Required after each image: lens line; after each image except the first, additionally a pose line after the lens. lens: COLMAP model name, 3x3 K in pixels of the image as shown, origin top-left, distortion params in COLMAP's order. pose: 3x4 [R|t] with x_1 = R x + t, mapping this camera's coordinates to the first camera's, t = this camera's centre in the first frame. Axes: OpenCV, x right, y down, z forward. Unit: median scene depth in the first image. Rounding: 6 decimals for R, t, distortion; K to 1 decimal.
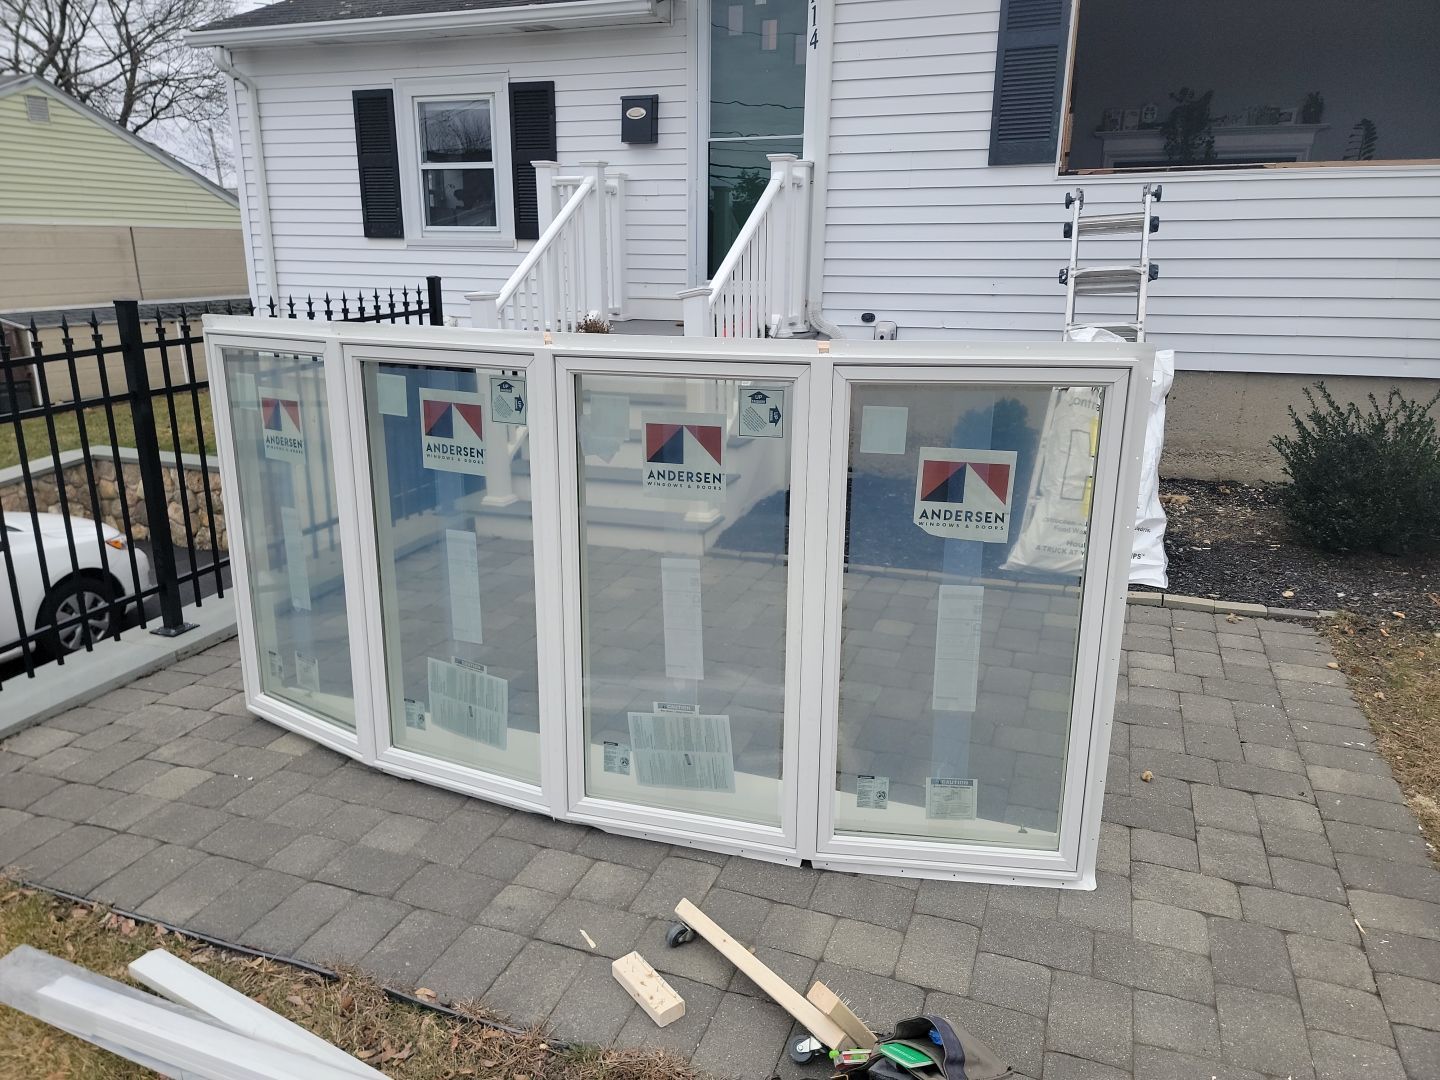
lens RADIAL K [[977.9, 0, 720.0], [0, 977.9, 540.0], [0, 0, 1]] dist [0.073606, -0.060929]
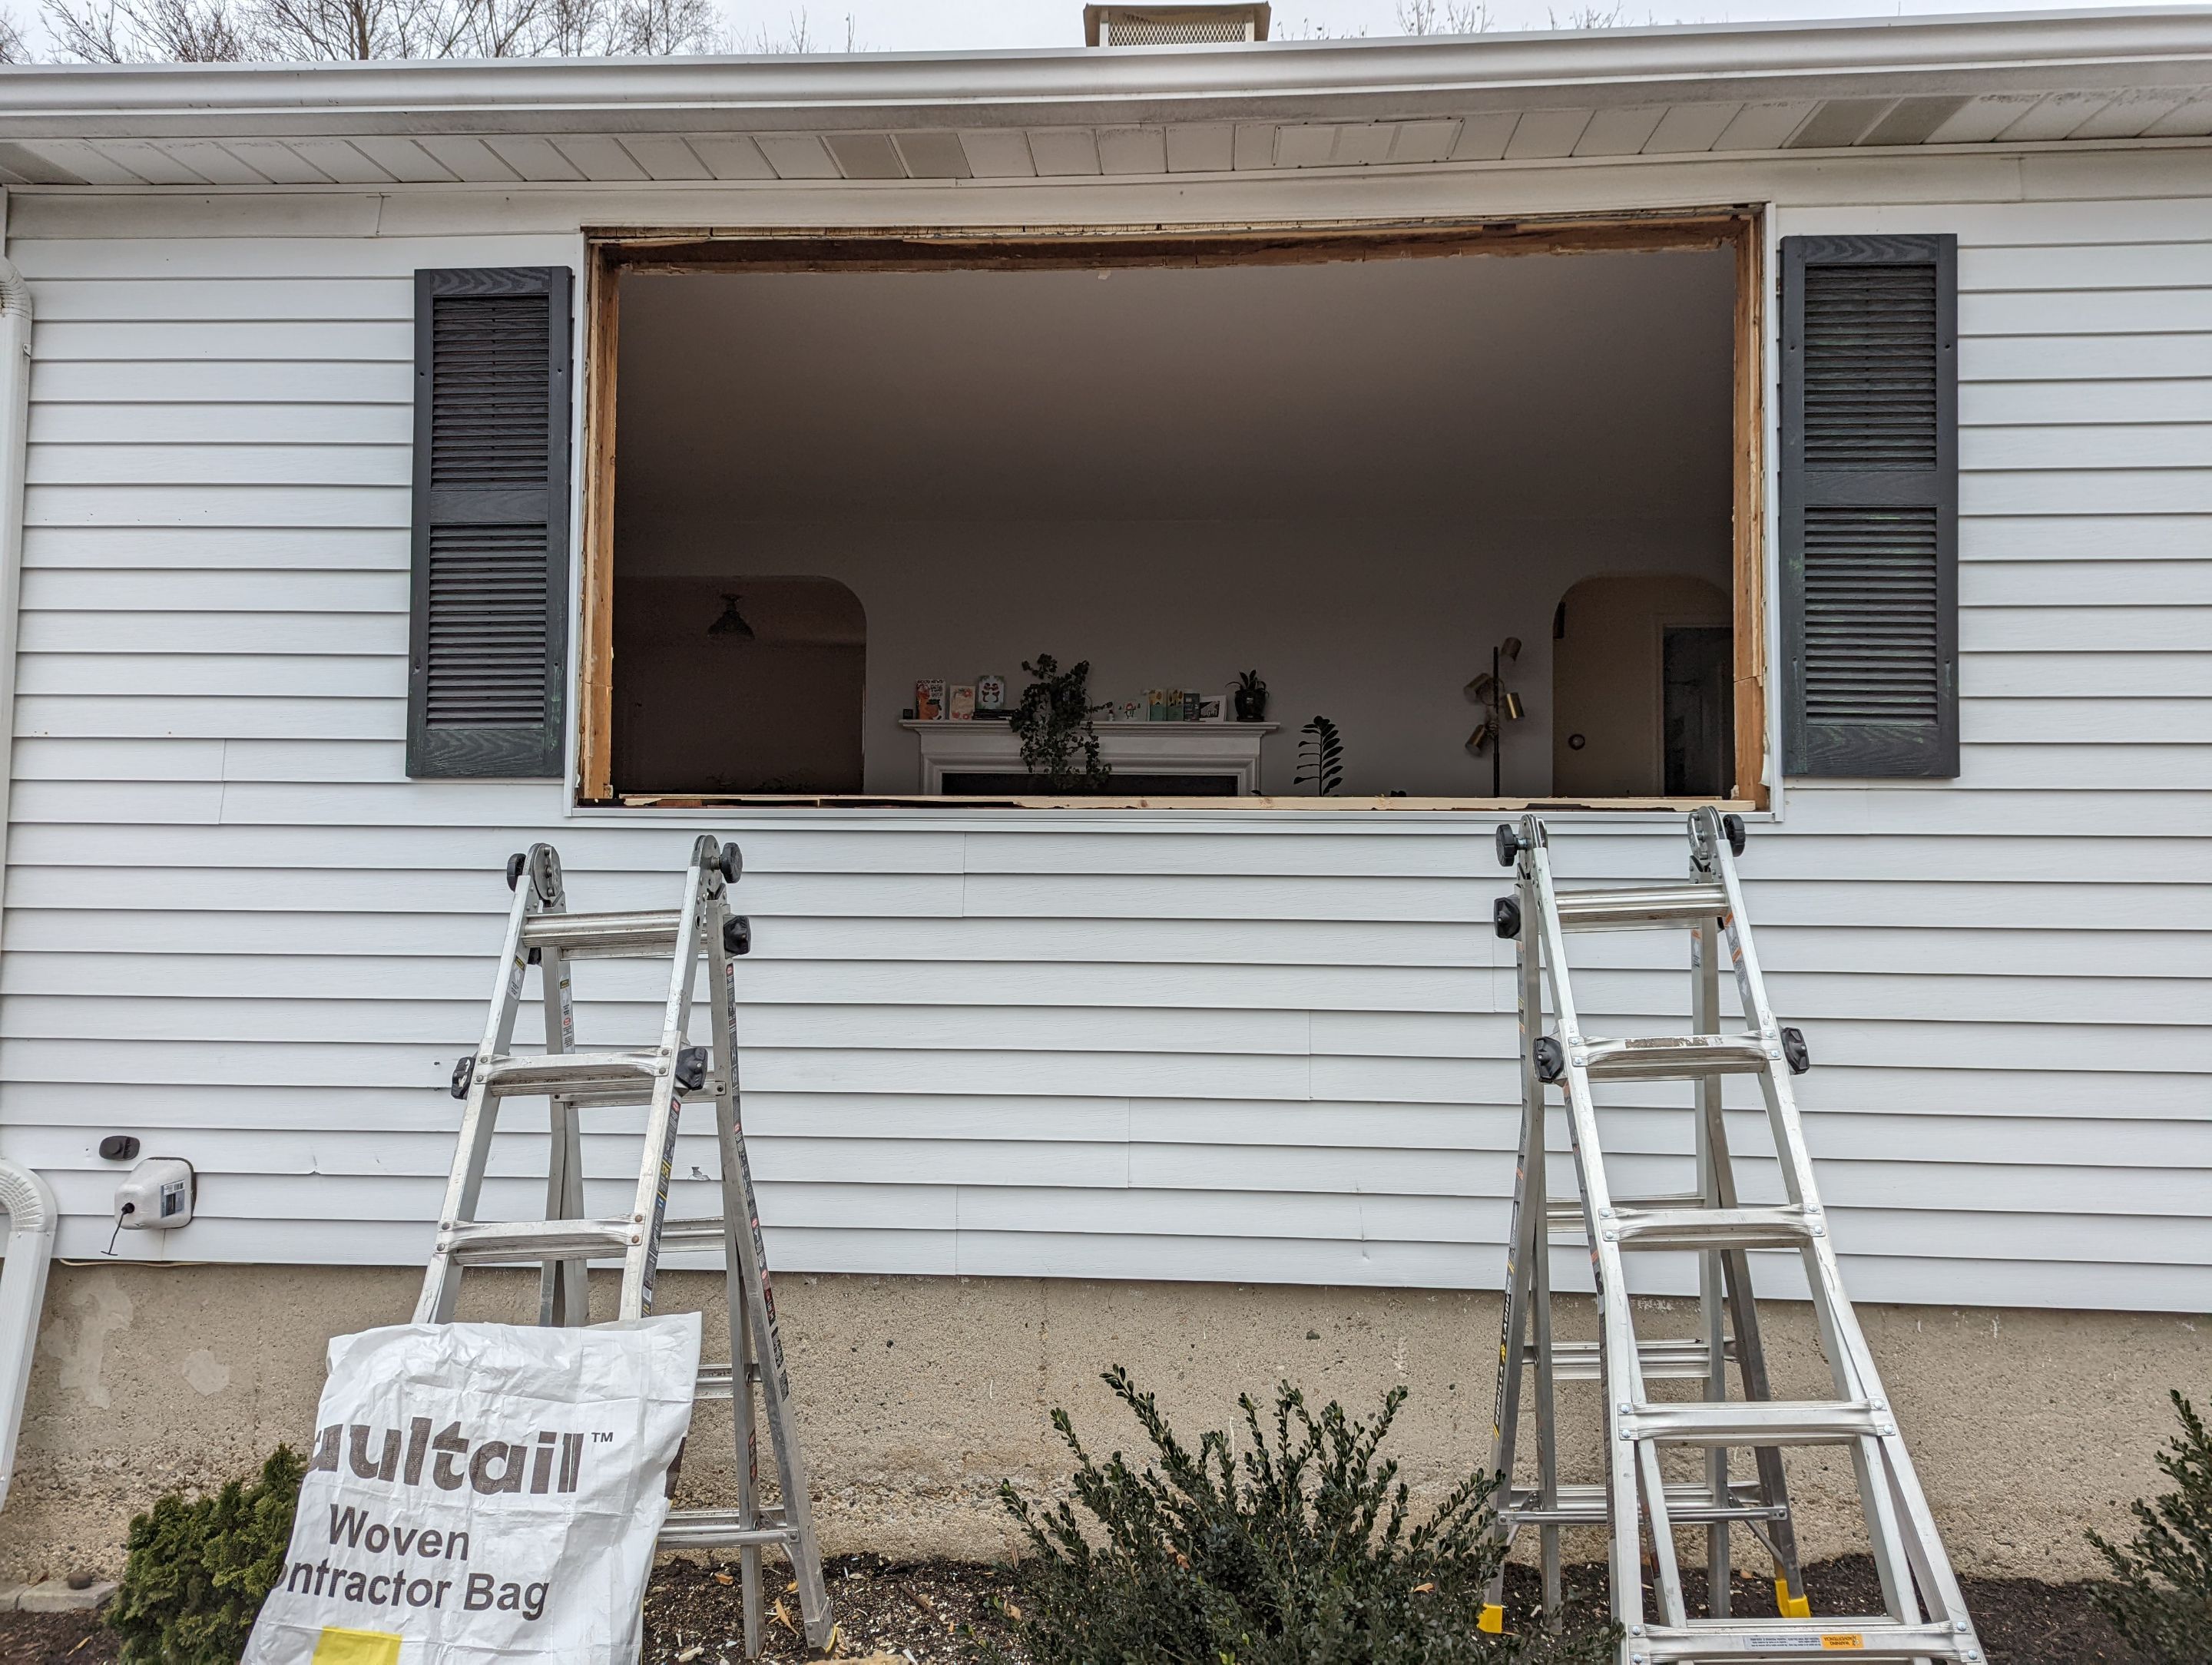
lens RADIAL K [[1492.3, 0, 1098.5], [0, 1492.3, 806.3], [0, 0, 1]] dist [0.070287, -0.060213]
pose [[0.957575, 0.017067, 0.287679, 0.363536], [0.076946, 0.946863, -0.312298, -0.152692], [-0.277722, 0.321184, 0.905379, 0.366672]]
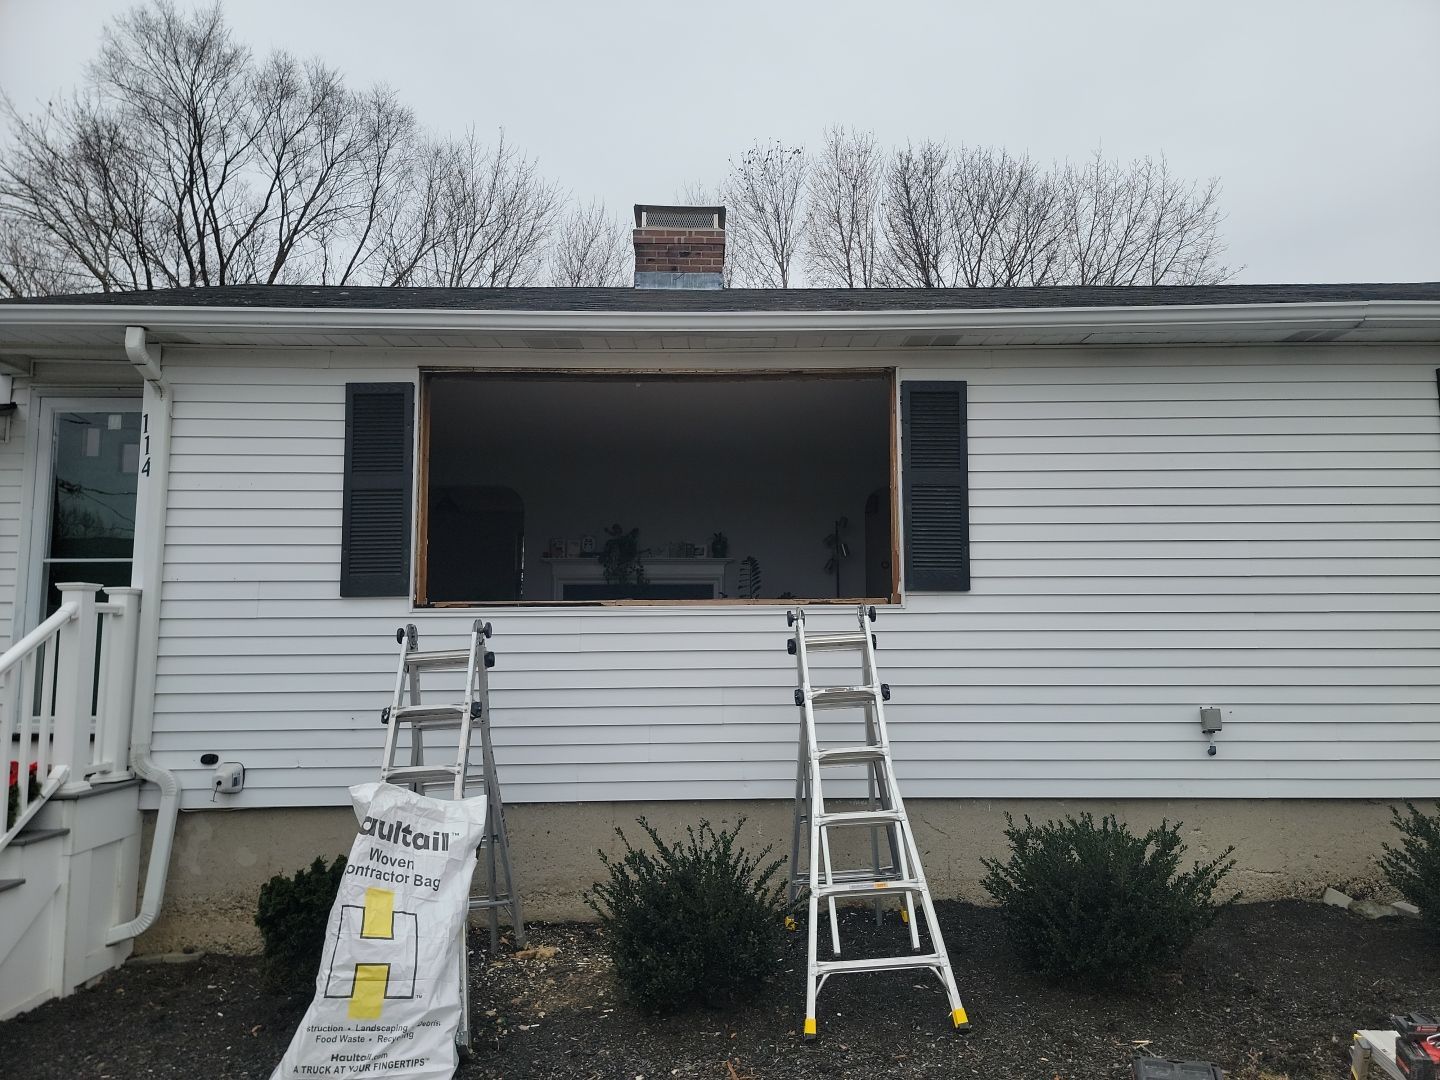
lens RADIAL K [[972.4, 0, 738.7], [0, 972.4, 541.4], [0, 0, 1]] dist [0.073865, -0.054707]
pose [[0.929488, 0.026562, 0.367894, 0.277259], [0.113546, 0.928363, -0.353905, -0.049435], [-0.350940, 0.370724, 0.859887, 0.033046]]
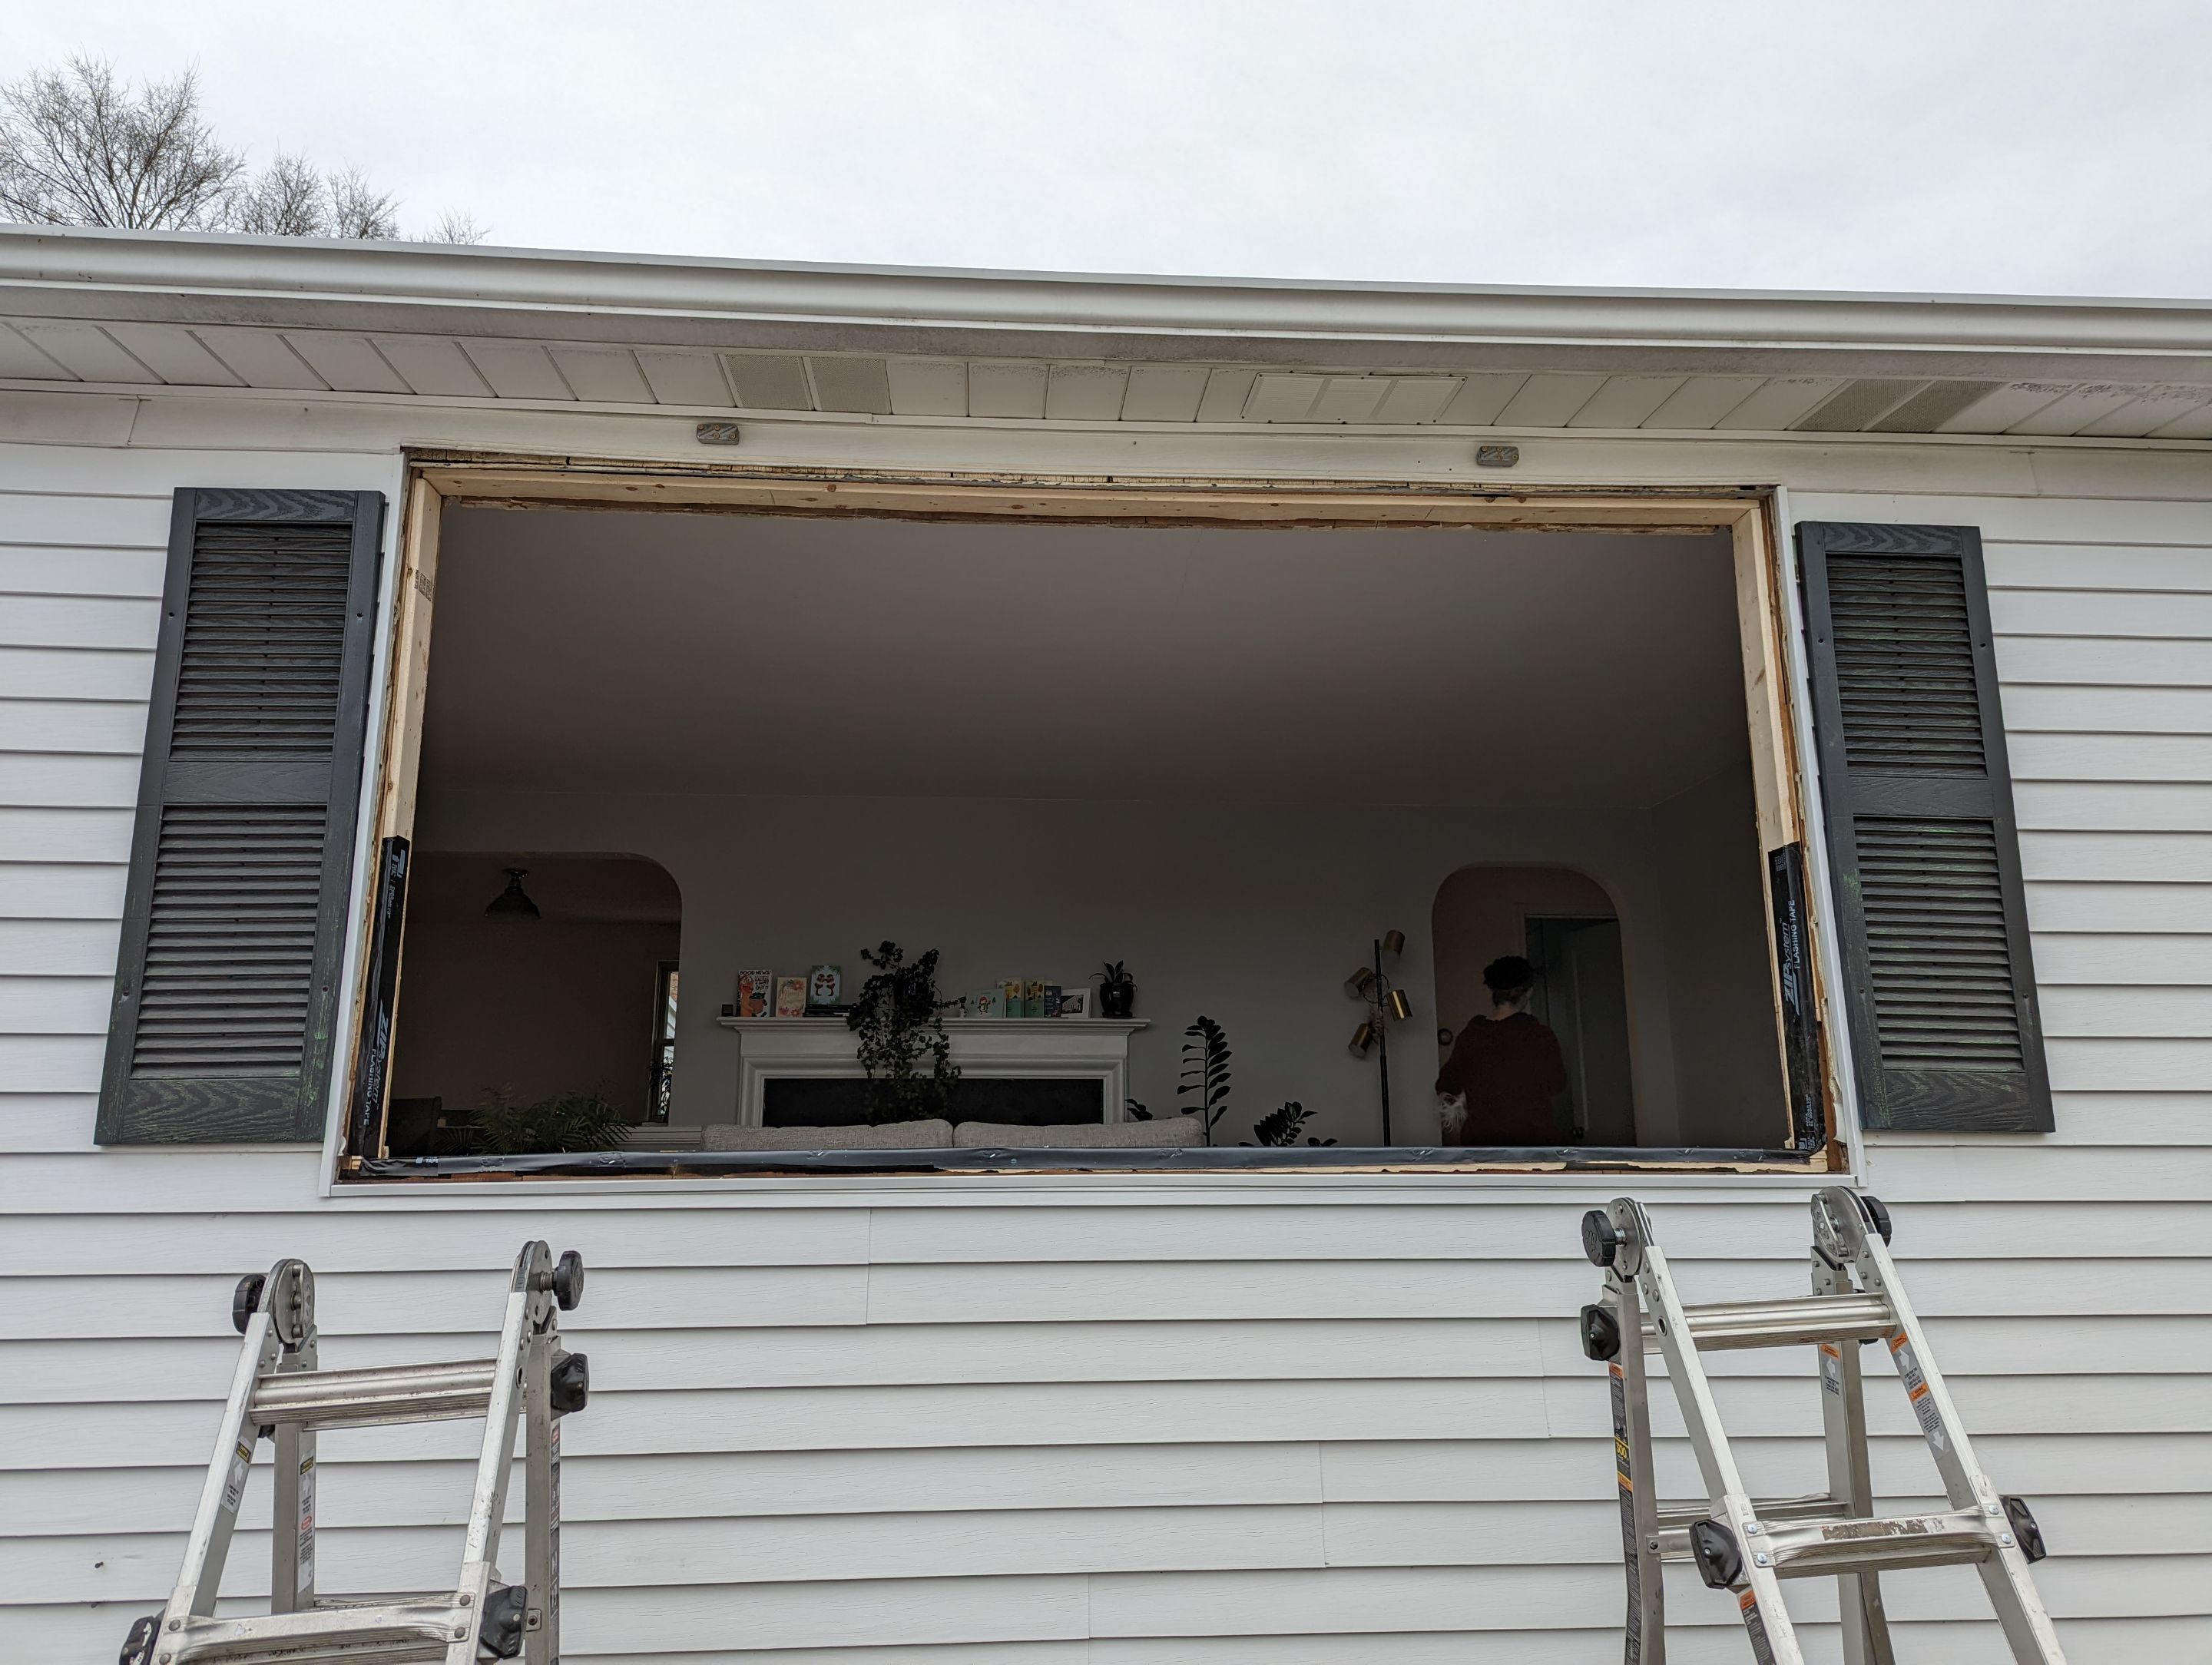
lens RADIAL K [[1493.0, 0, 1072.2], [0, 1493.0, 823.4], [0, 0, 1]] dist [0.064793, -0.057258]
pose [[0.910295, 0.079127, 0.406328, 0.343644], [0.123195, 0.885305, -0.448395, -0.224657], [-0.395204, 0.458229, 0.796141, 0.481183]]
